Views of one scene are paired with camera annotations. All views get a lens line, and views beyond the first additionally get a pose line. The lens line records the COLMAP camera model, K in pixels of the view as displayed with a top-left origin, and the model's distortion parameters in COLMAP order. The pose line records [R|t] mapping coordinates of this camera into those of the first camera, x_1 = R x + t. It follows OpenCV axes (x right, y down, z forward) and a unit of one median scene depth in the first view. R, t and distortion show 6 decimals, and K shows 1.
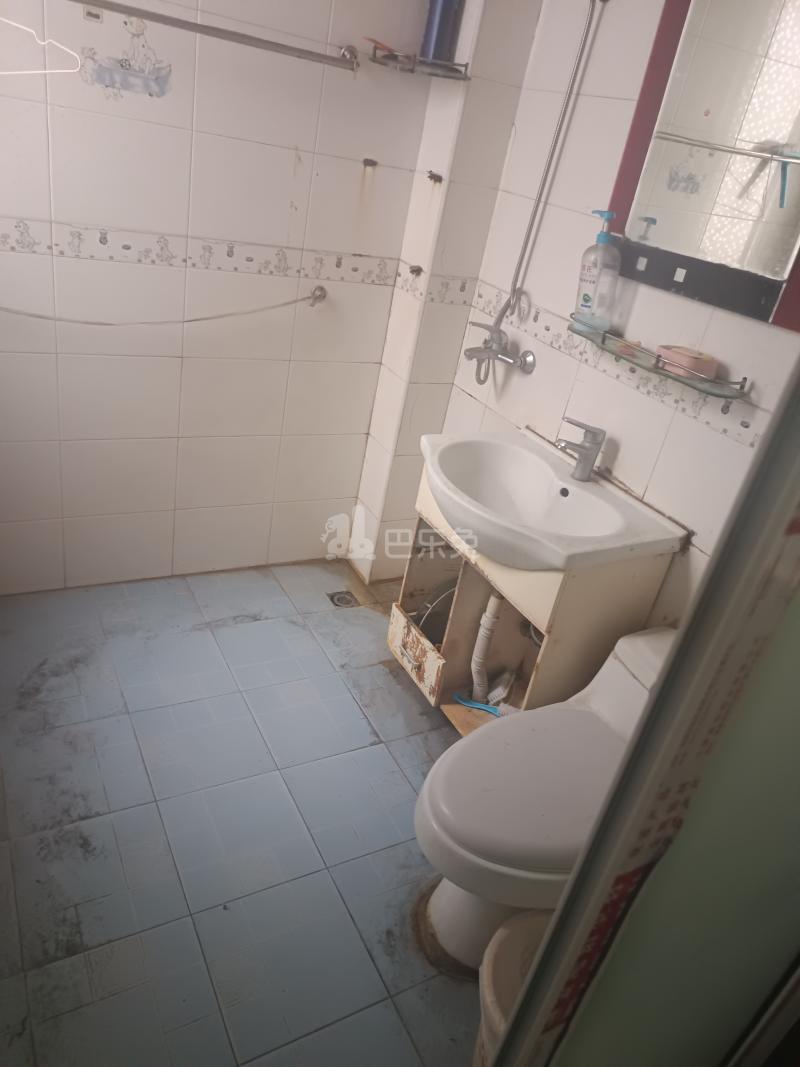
lens RADIAL K [[753.6, 0, 401.1], [0, 753.6, 536.2], [0, 0, 1]] dist [0.023892, -0.014047]
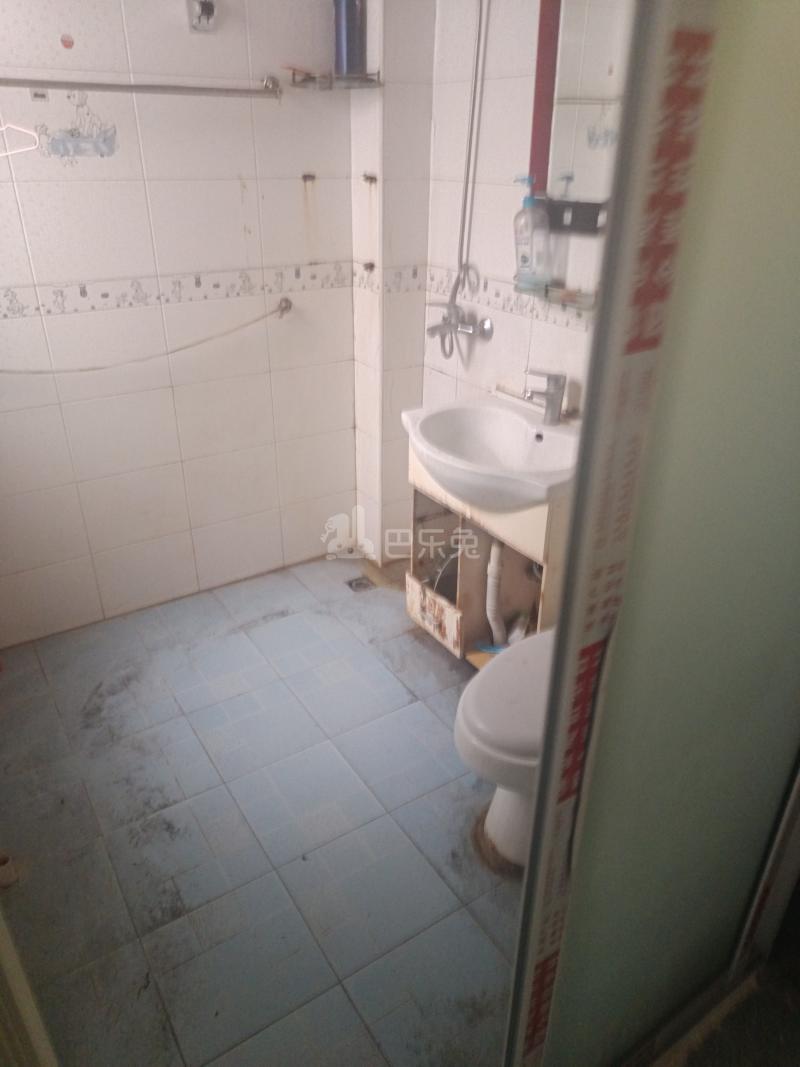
lens RADIAL K [[753.6, 0, 397.5], [0, 753.6, 531.9], [0, 0, 1]] dist [0.023892, -0.014047]
pose [[0.982146, -0.187432, -0.016074, 0.007106], [0.187190, 0.982202, -0.015462, 0.051907], [0.018686, 0.012177, 0.999751, -0.085340]]
